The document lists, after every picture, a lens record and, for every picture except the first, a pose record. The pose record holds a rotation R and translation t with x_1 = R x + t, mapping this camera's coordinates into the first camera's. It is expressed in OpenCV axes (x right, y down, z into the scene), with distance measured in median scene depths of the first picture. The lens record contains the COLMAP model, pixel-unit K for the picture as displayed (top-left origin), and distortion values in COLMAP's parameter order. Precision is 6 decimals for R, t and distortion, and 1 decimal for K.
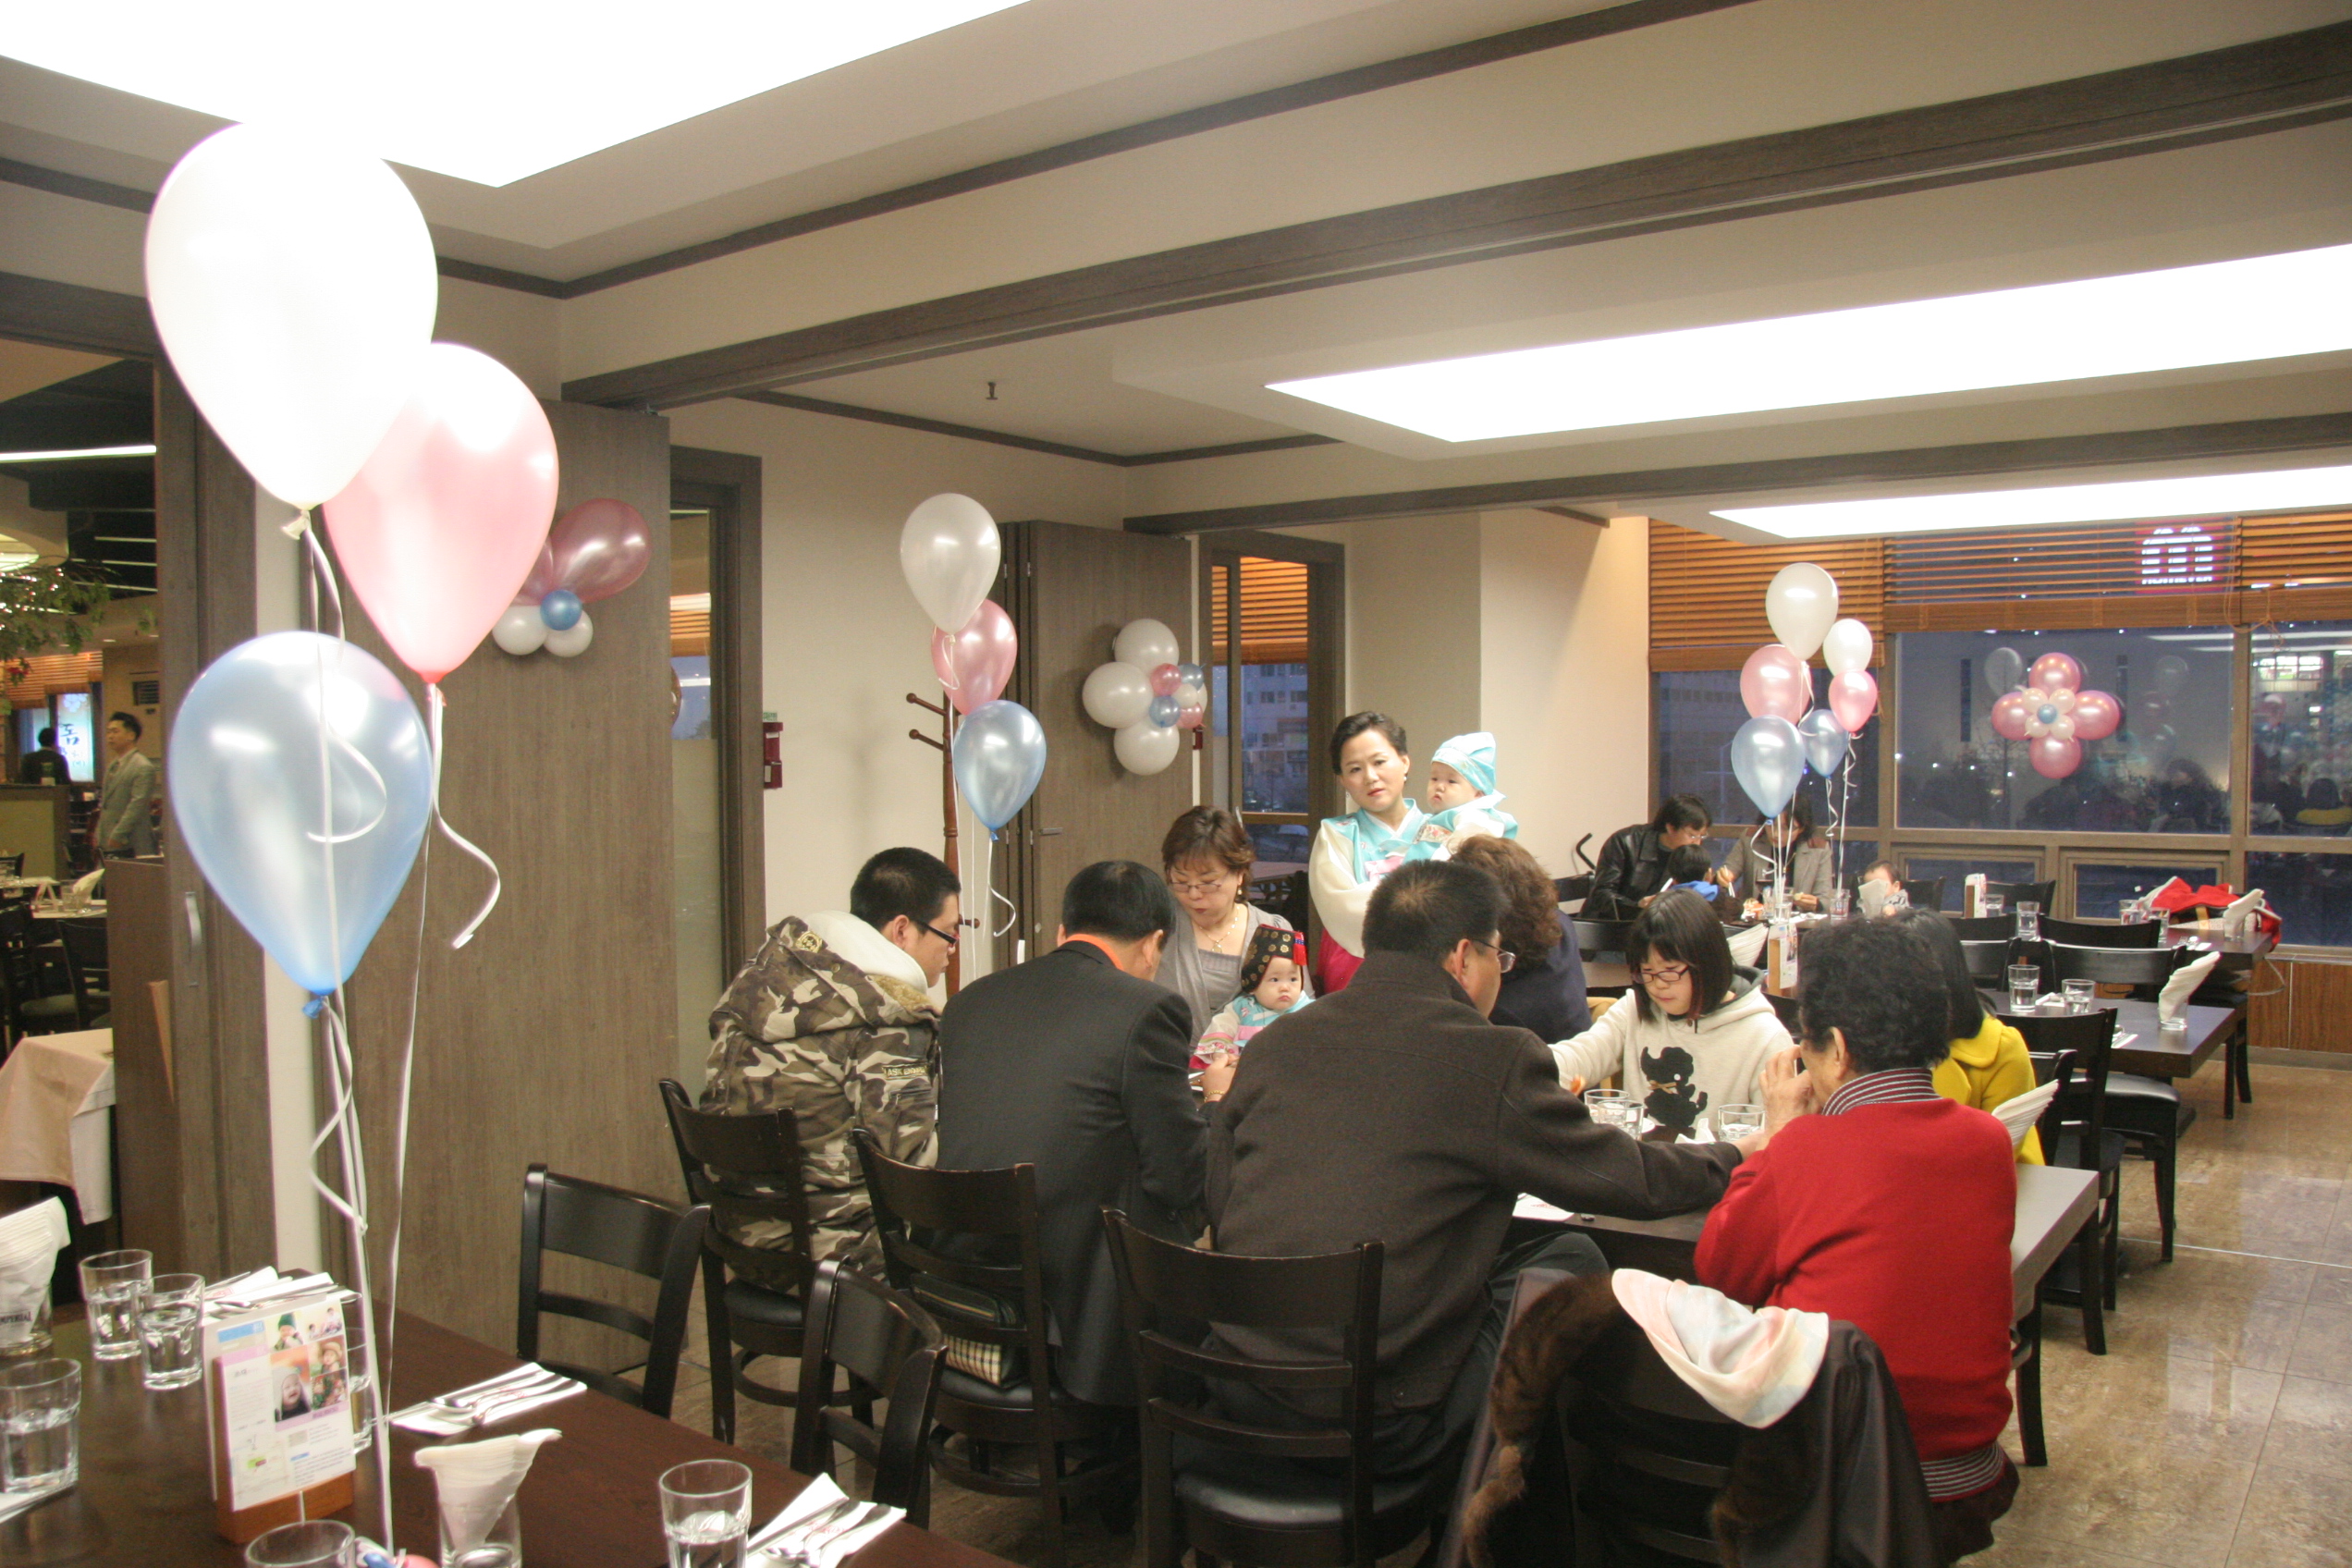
lens RADIAL K [[1792.2, 0, 1191.7], [0, 1792.2, 791.4], [0, 0, 1]] dist [-0.108275, 0.030657]
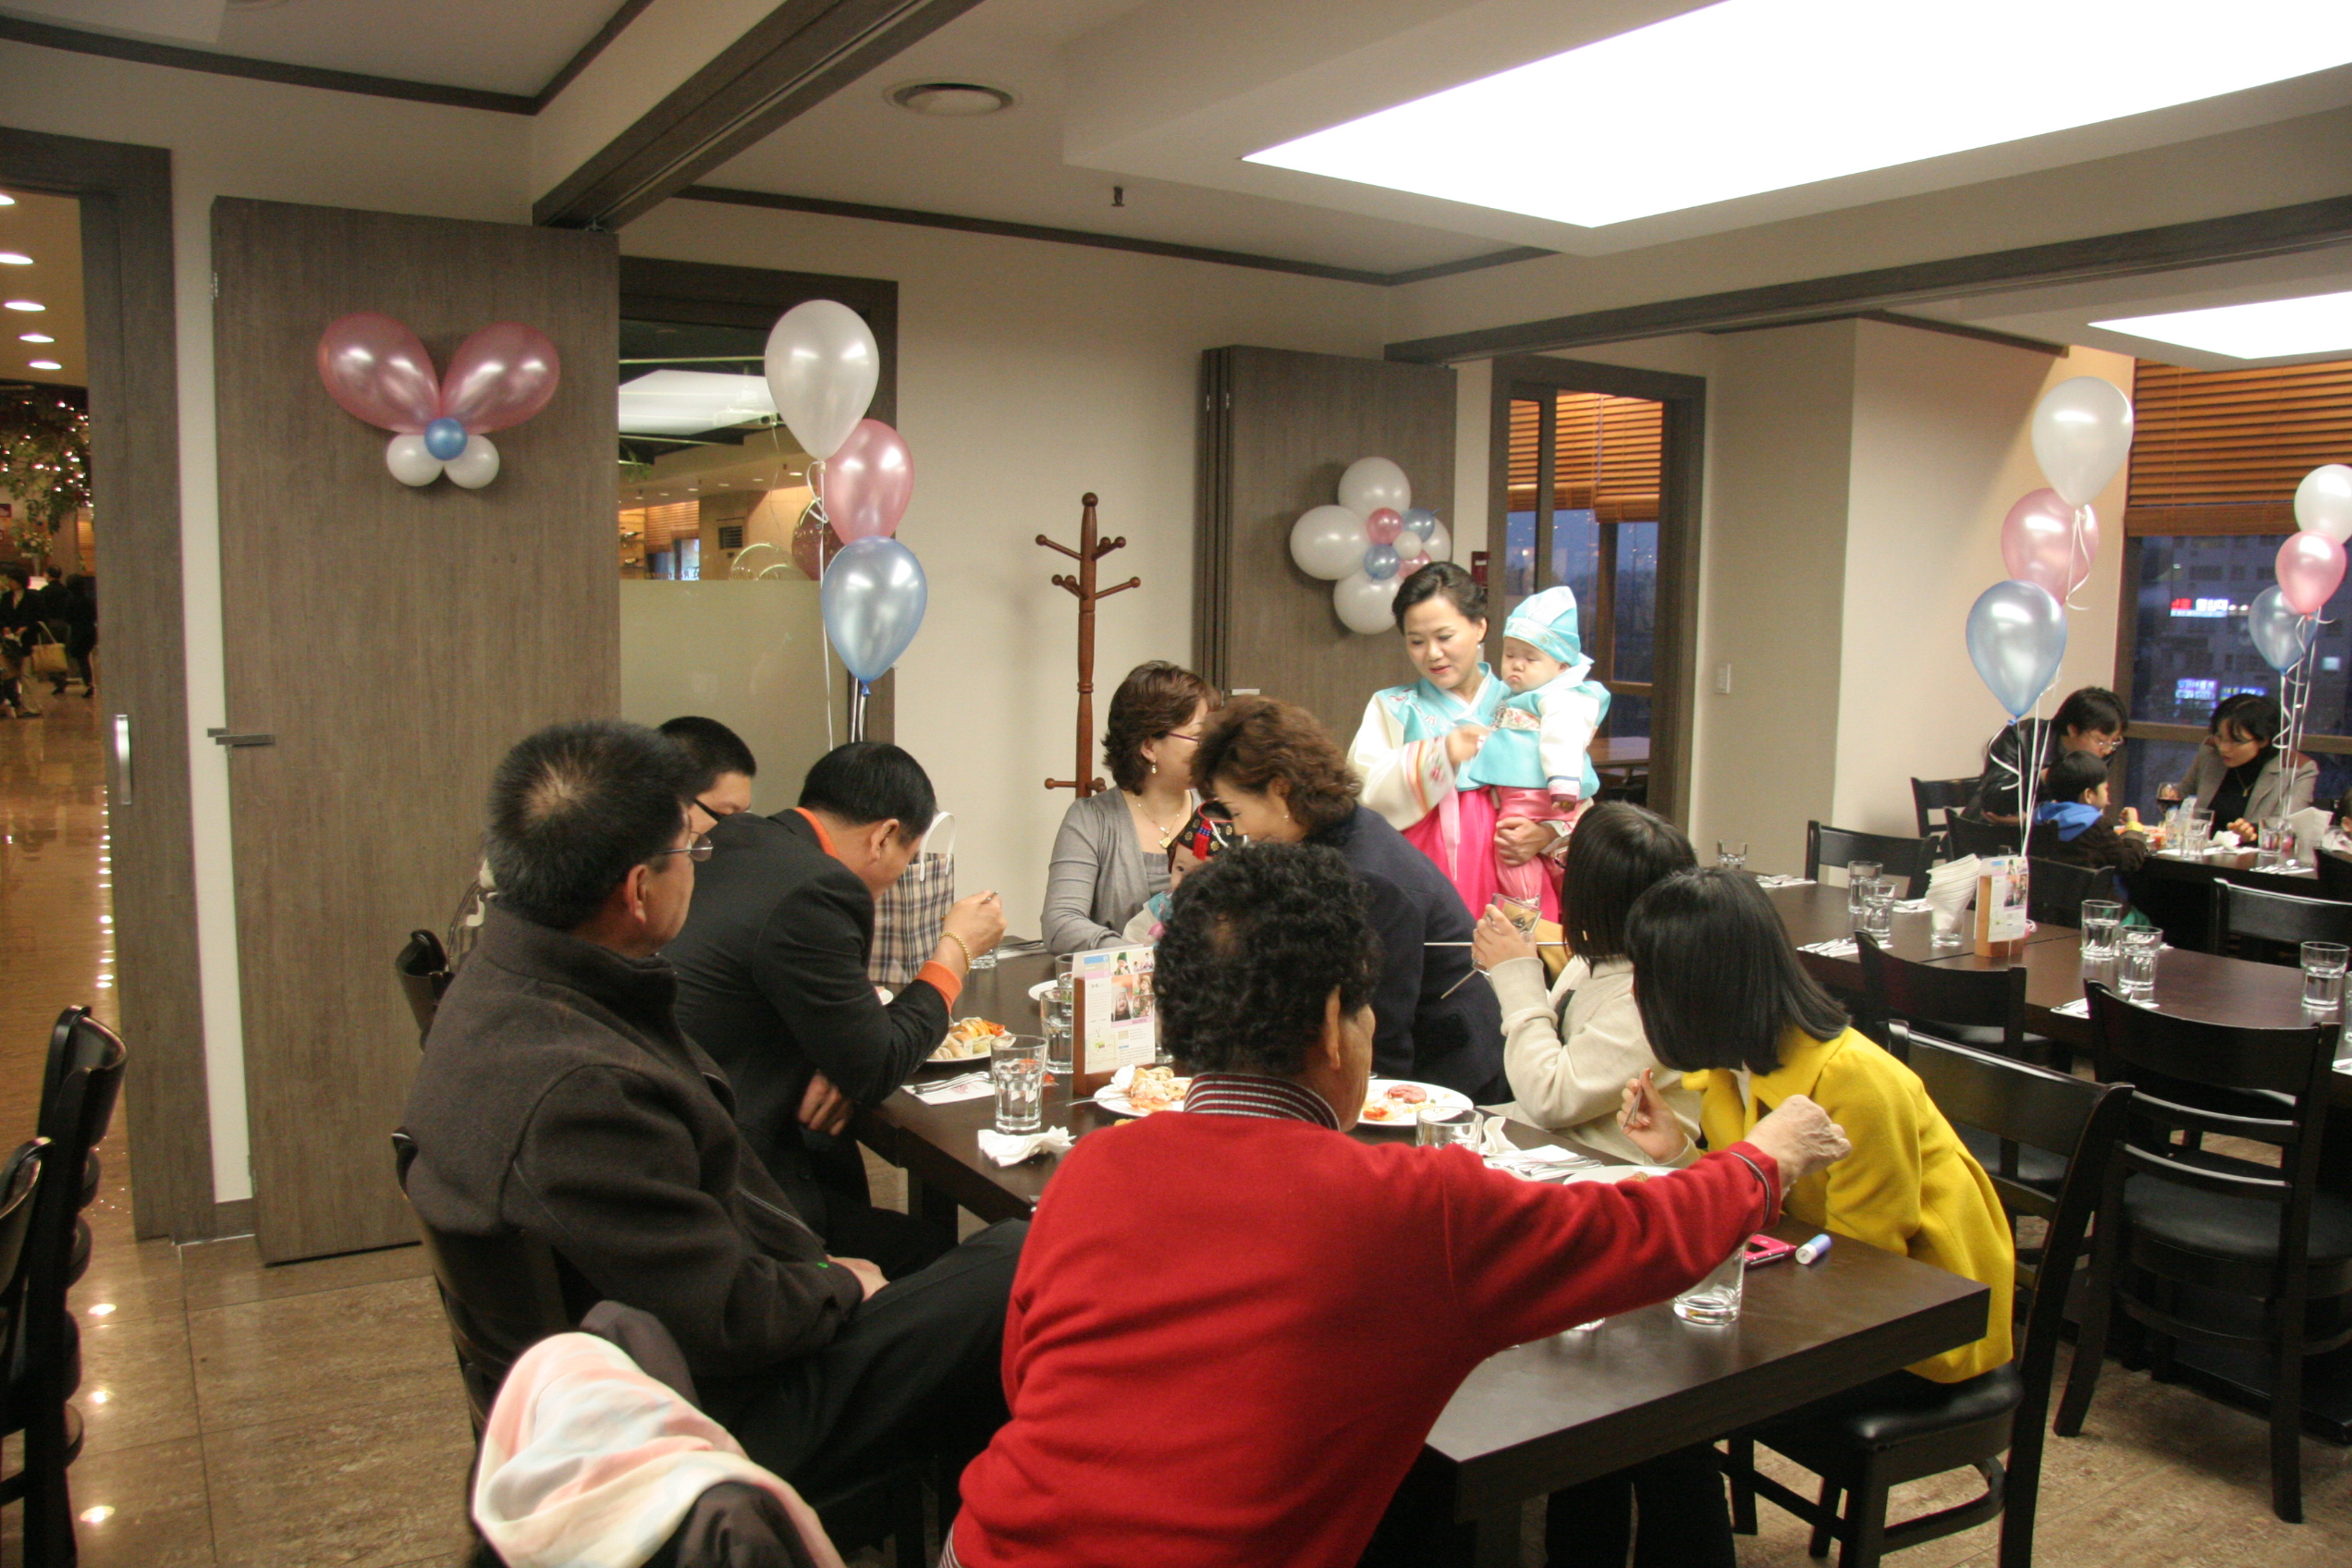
lens RADIAL K [[1792.2, 0, 1165.8], [0, 1792.2, 775.4], [0, 0, 1]] dist [-0.108275, 0.030657]
pose [[0.931360, 0.064171, -0.358399, 0.246901], [-0.038034, 0.996108, 0.079515, -0.007530], [0.362107, -0.060426, 0.930176, 0.165153]]
